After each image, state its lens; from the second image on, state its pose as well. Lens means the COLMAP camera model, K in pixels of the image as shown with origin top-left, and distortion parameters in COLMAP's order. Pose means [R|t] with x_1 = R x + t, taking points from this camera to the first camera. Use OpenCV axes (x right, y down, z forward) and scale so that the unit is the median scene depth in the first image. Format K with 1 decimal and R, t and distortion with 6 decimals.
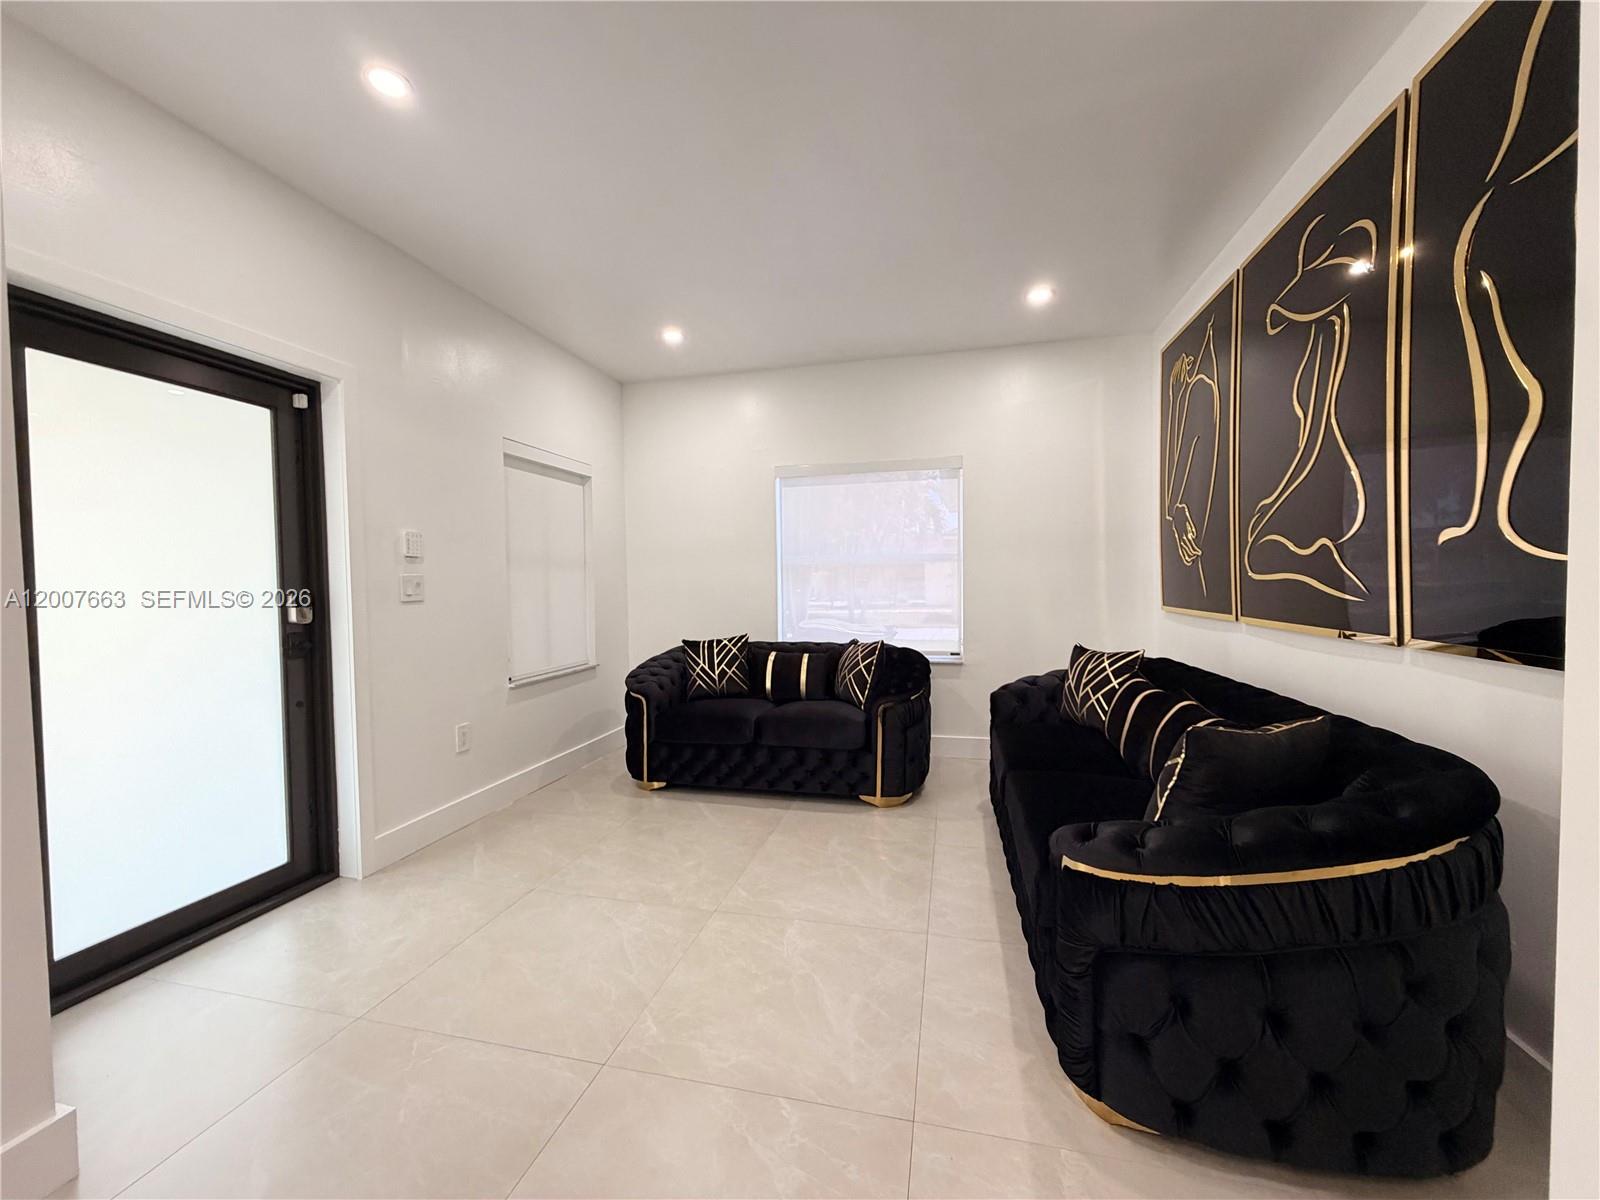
lens RADIAL K [[635.5, 0, 807.1], [0, 635.5, 600.5], [0, 0, 1]] dist [0.000626, -0.000118]
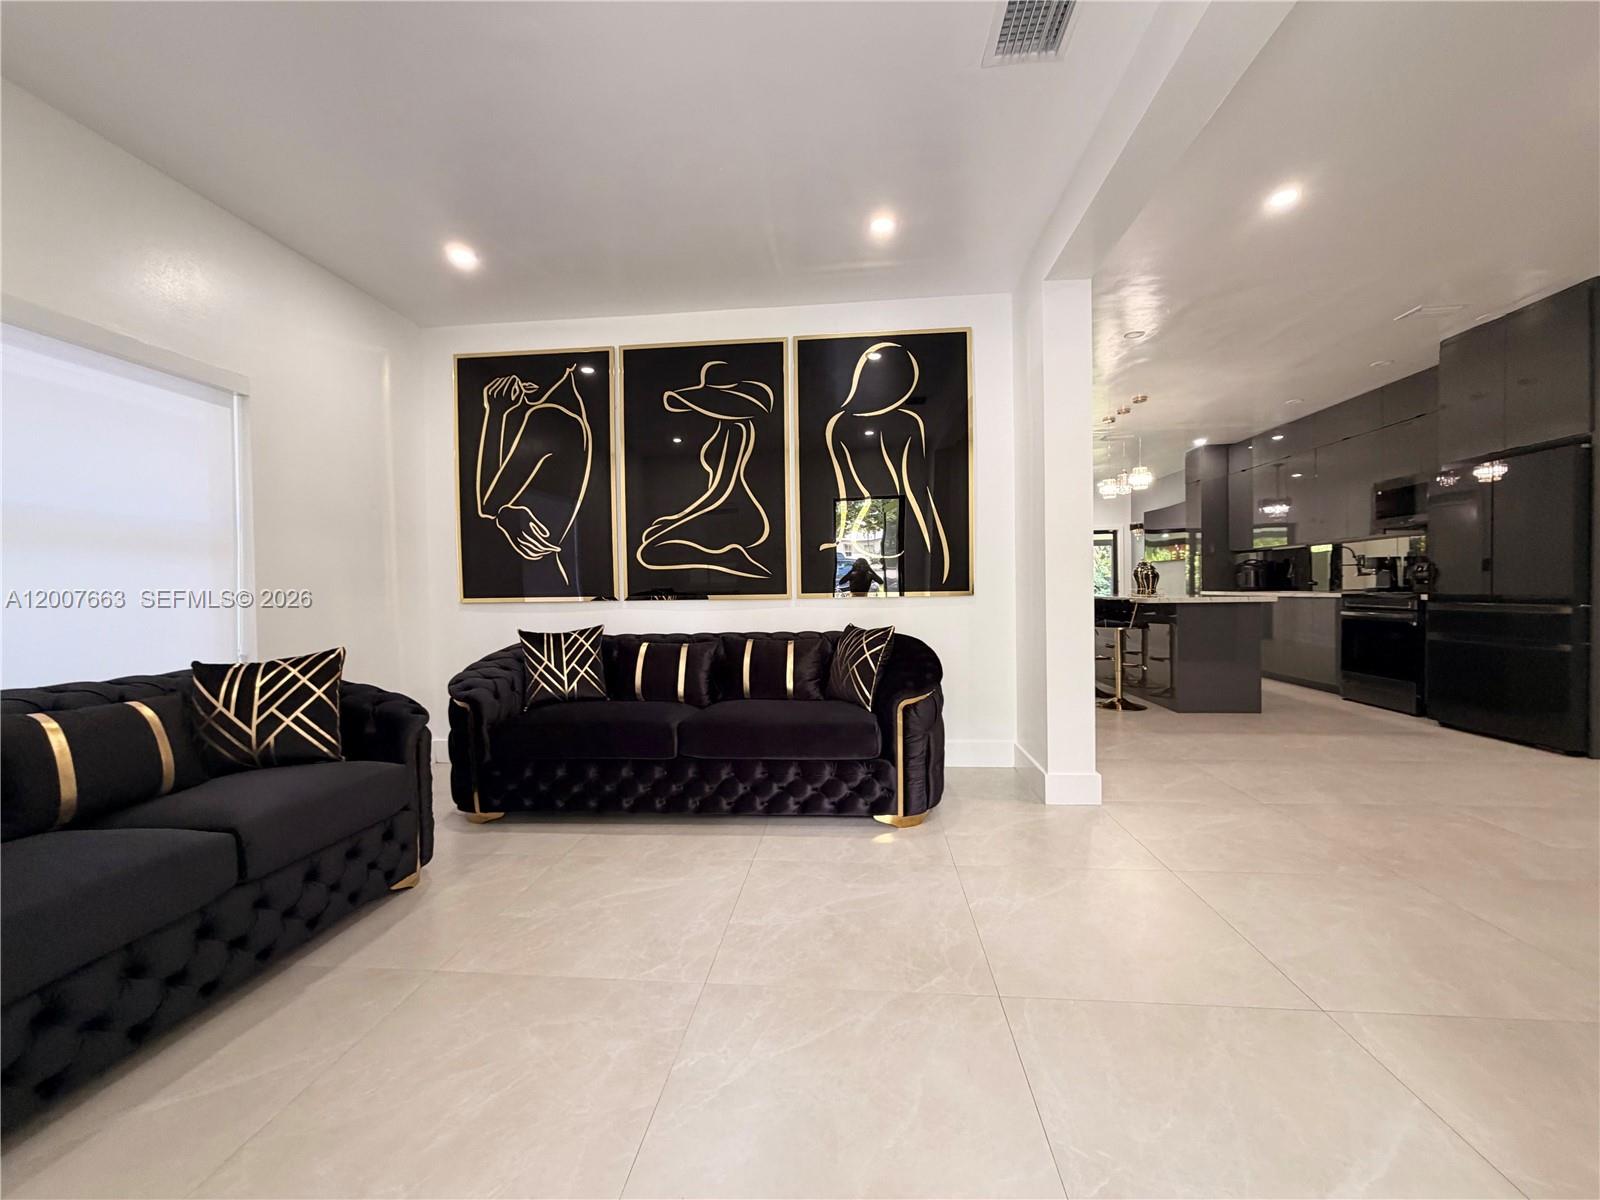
lens RADIAL K [[635.5, 0, 797.6], [0, 635.5, 601.3], [0, 0, 1]] dist [0.000626, -0.000118]
pose [[-0.141016, -0.001467, 0.990006, -0.769258], [0.037812, 0.999261, 0.006867, 0.042989], [-0.989285, 0.038403, -0.140856, 0.856435]]
